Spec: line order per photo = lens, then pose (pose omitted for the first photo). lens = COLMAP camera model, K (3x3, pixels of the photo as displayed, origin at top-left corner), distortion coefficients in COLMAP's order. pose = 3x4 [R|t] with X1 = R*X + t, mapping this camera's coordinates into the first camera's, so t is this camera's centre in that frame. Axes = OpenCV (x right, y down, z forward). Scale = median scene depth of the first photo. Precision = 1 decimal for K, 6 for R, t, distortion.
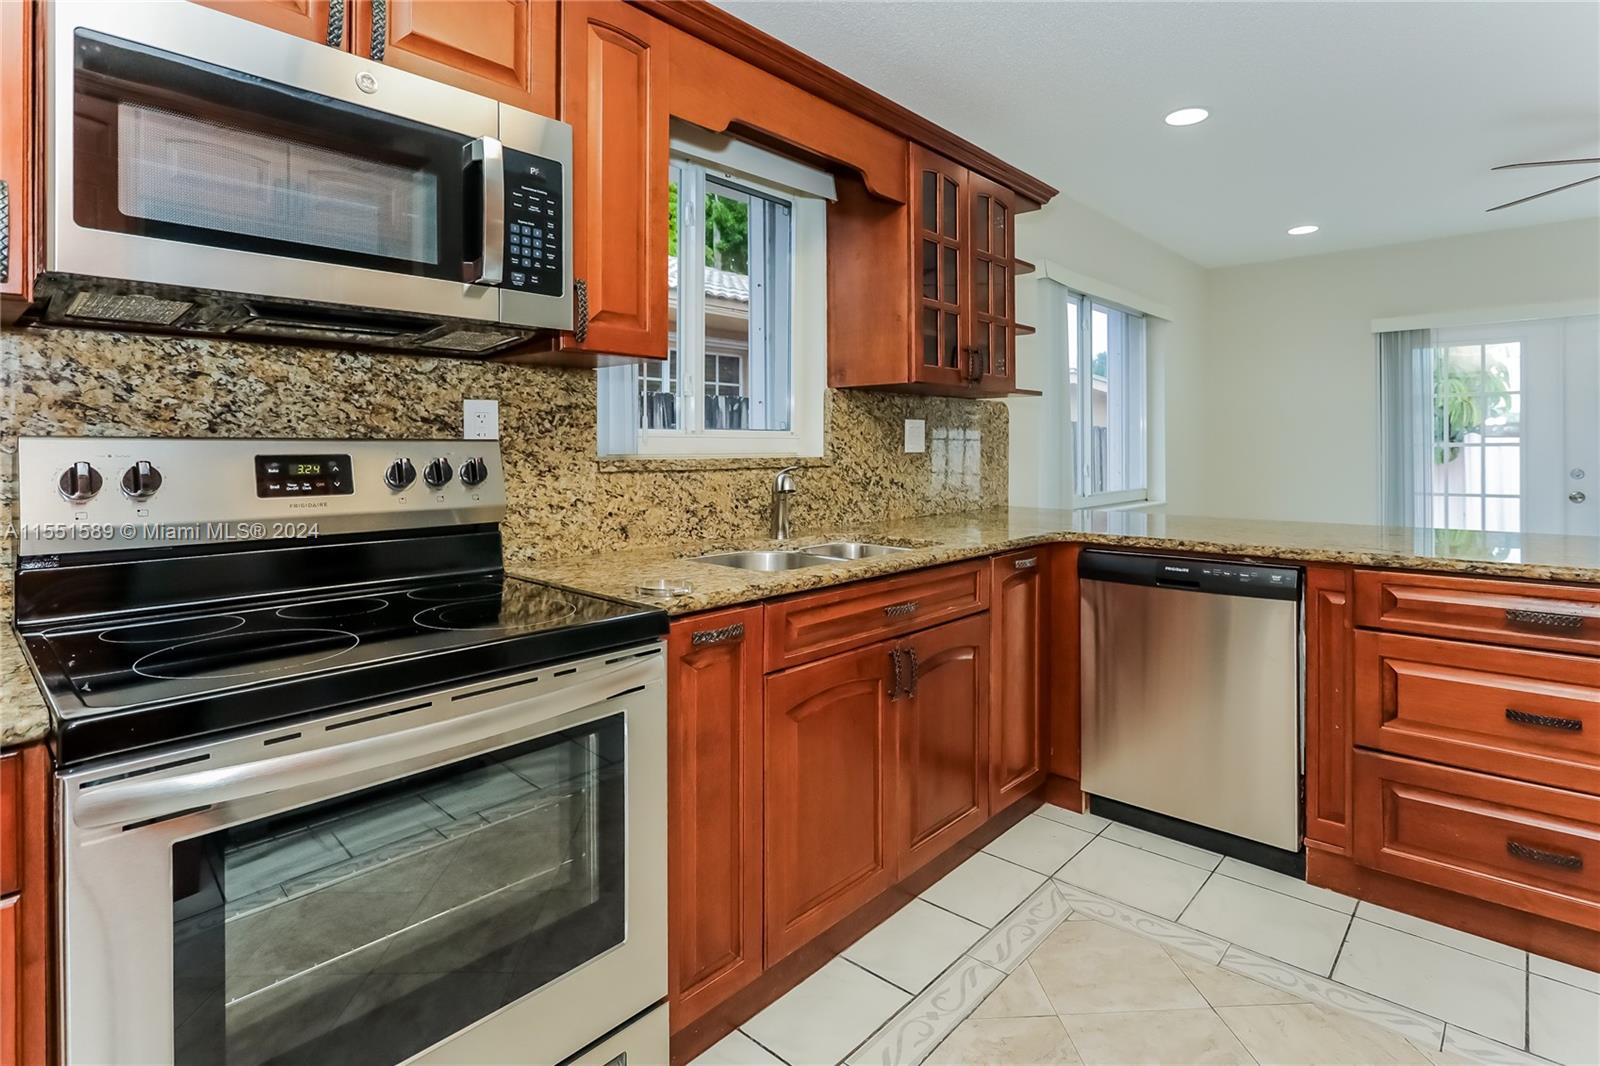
lens RADIAL K [[811.8, 0, 794.7], [0, 811.8, 446.6], [0, 0, 1]] dist [-0.008391, 0.001501]
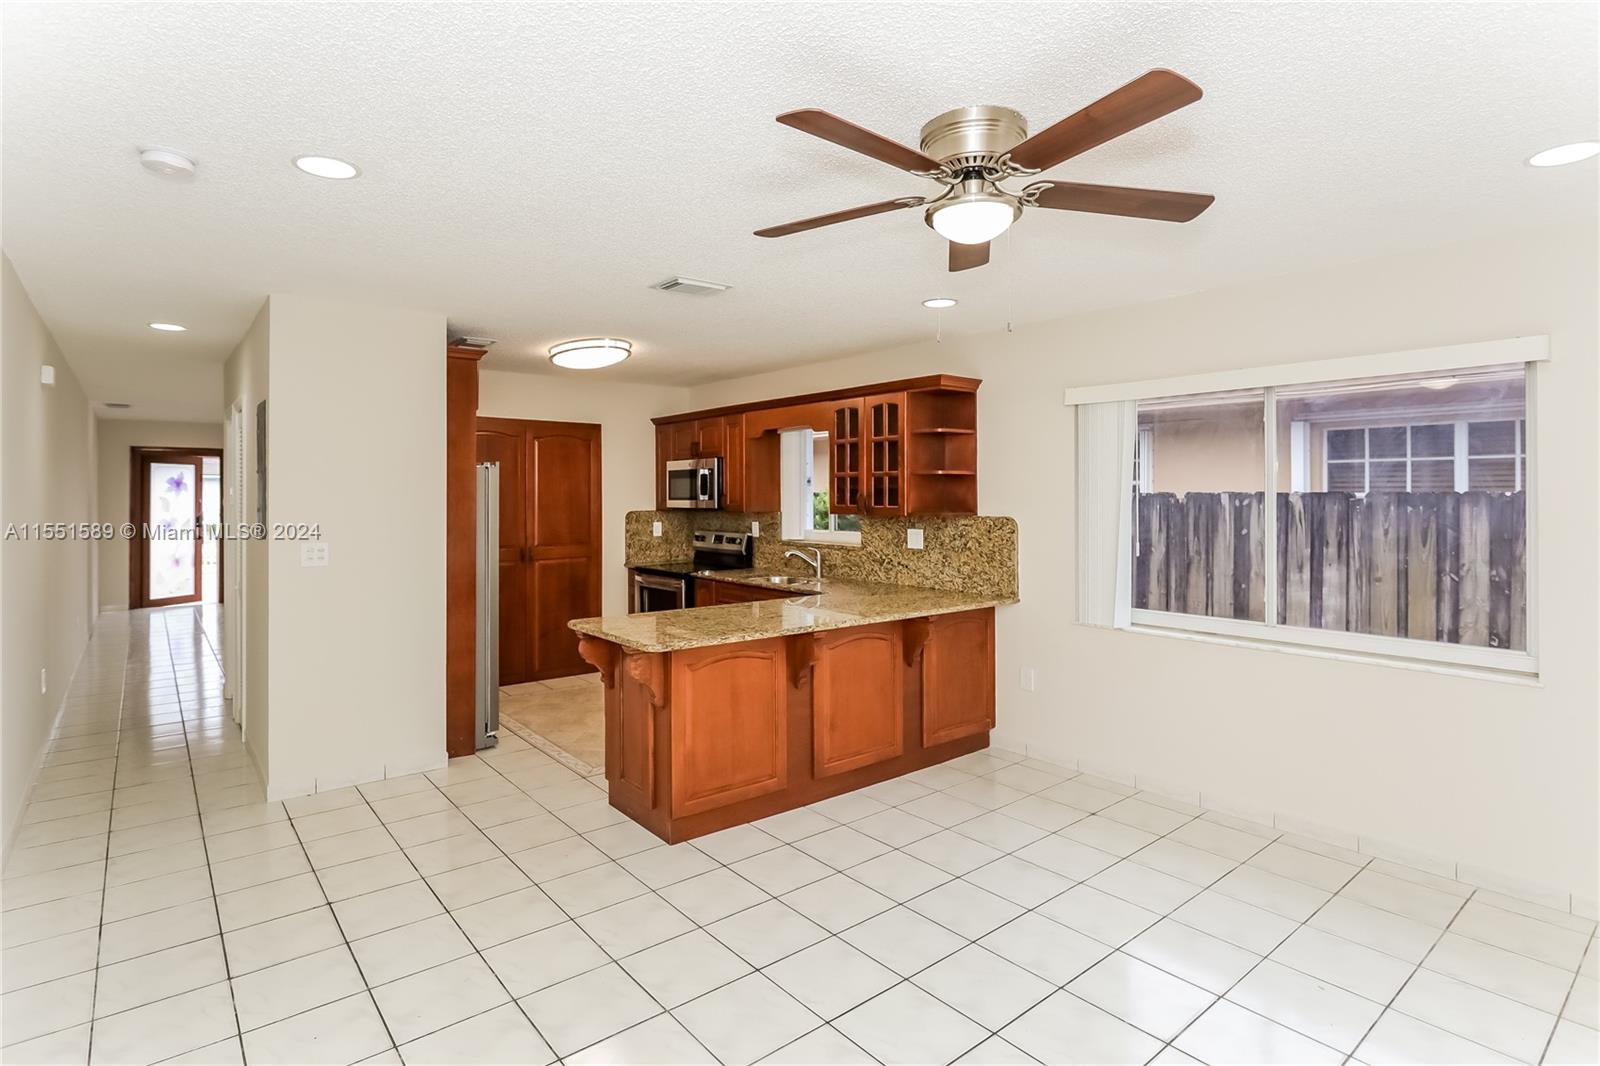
lens RADIAL K [[790.3, 0, 785.5], [0, 790.3, 497.0], [0, 0, 1]] dist [-0.004014, -0.000094]
pose [[-0.143850, 0.005809, -0.989582, 2.659660], [0.002243, 0.999982, 0.005544, -0.161220], [0.989597, -0.001422, -0.143861, 1.409306]]
